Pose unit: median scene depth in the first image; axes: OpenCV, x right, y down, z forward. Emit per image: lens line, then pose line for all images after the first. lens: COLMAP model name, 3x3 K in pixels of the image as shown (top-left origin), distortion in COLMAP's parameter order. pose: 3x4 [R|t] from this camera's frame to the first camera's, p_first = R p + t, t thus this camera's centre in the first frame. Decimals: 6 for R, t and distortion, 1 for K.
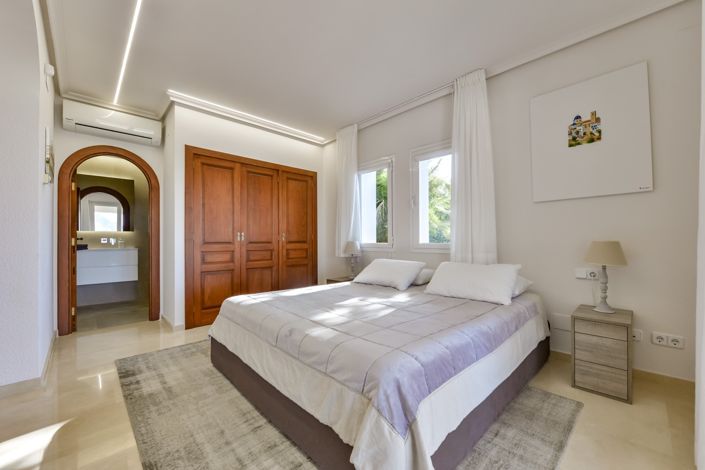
lens RADIAL K [[280.6, 0, 355.0], [0, 280.6, 238.1], [0, 0, 1]] dist [-0.008890, -0.000305]
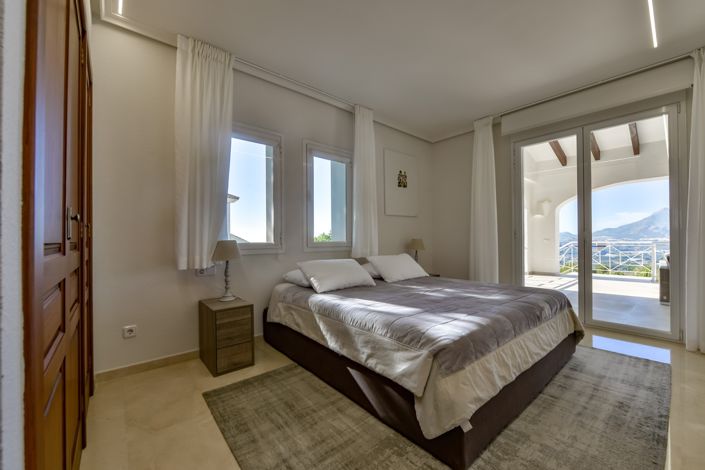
lens RADIAL K [[280.6, 0, 355.0], [0, 280.6, 238.1], [0, 0, 1]] dist [-0.008890, -0.000305]
pose [[0.065954, 0.006108, 0.997804, -1.108459], [0.003150, 0.999975, -0.006330, 0.015459], [-0.997818, 0.003561, 0.065933, 1.234533]]
